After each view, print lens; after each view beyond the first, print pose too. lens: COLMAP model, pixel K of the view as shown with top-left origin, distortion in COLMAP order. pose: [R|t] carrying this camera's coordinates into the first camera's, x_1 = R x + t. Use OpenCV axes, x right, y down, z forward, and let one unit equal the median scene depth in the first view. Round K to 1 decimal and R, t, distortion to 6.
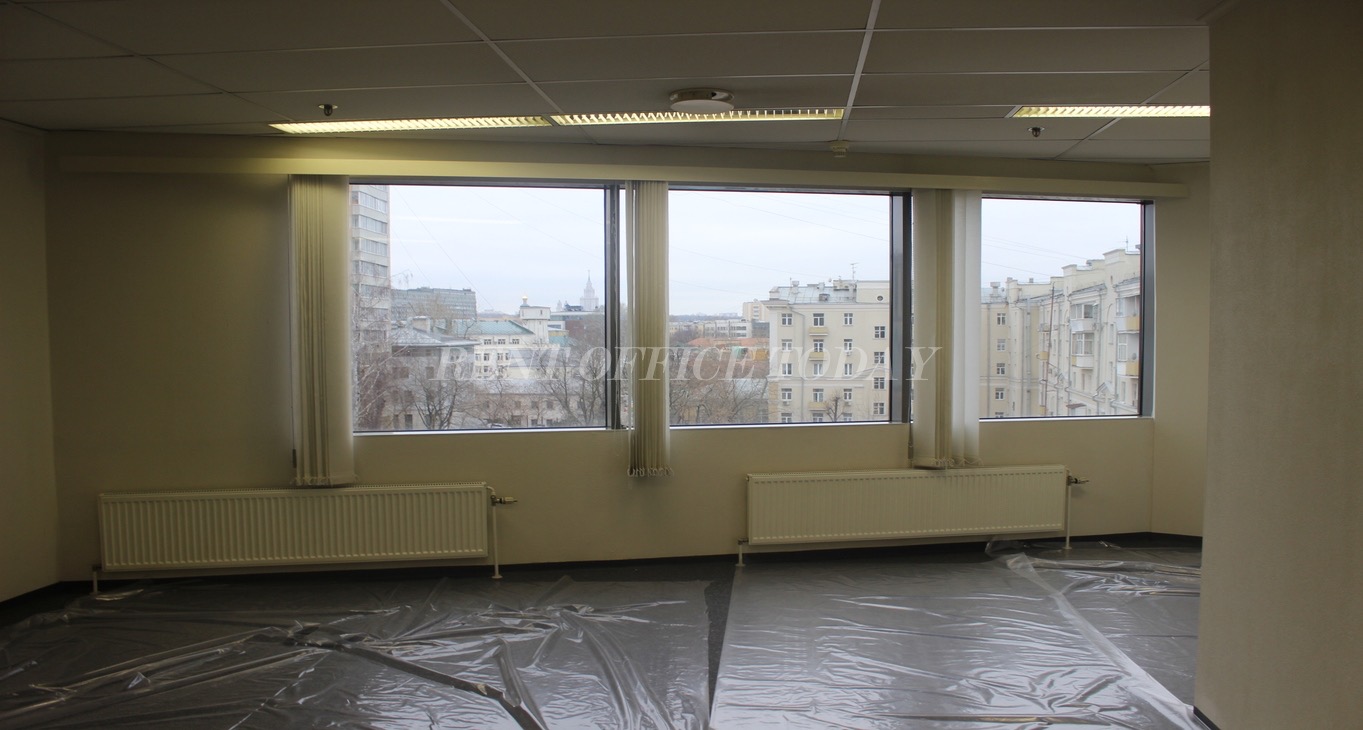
lens RADIAL K [[1010.8, 0, 681.6], [0, 1010.8, 387.3], [0, 0, 1]] dist [-0.132977, 0.128014]
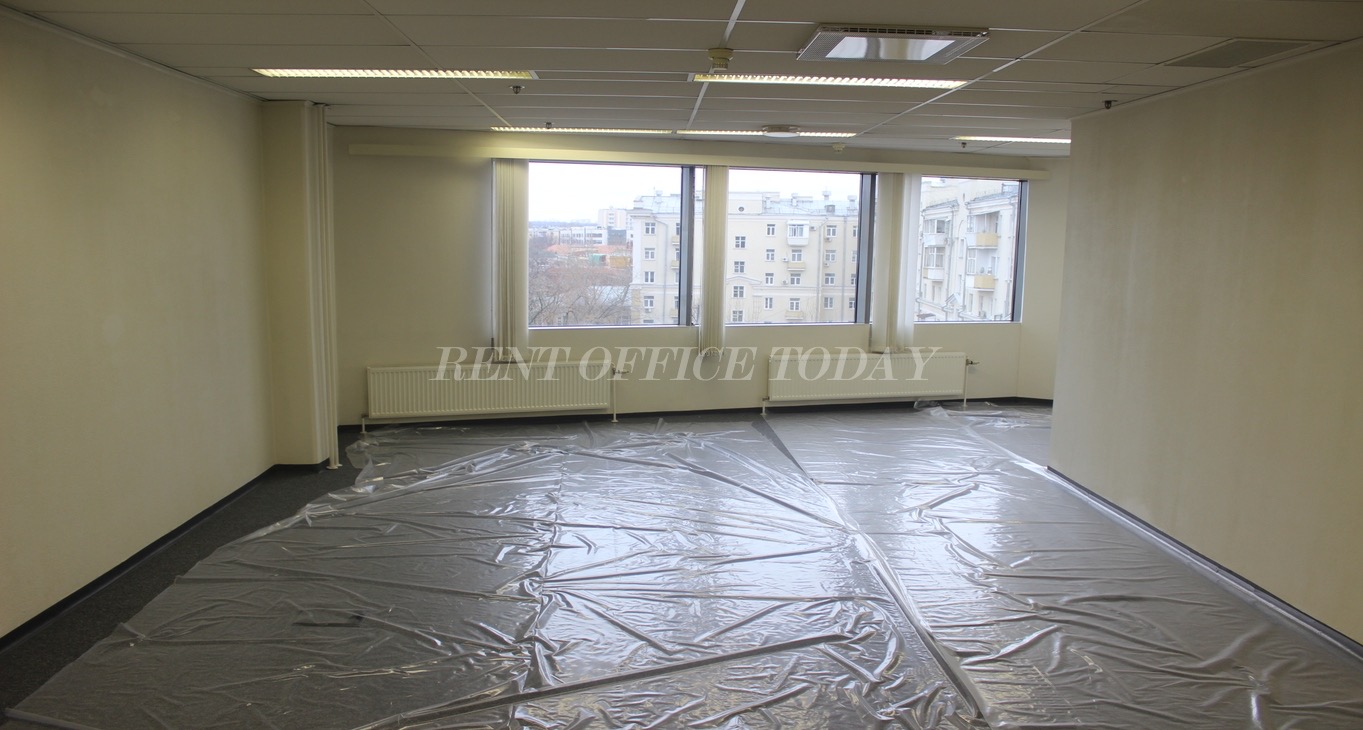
lens RADIAL K [[982.6, 0, 653.6], [0, 982.6, 402.1], [0, 0, 1]] dist [-0.097251, 0.072171]
pose [[0.994090, -0.003343, 0.108512, -0.274620], [-0.008503, 0.994058, 0.108521, -0.005202], [-0.108230, -0.108803, 0.988154, -0.477788]]
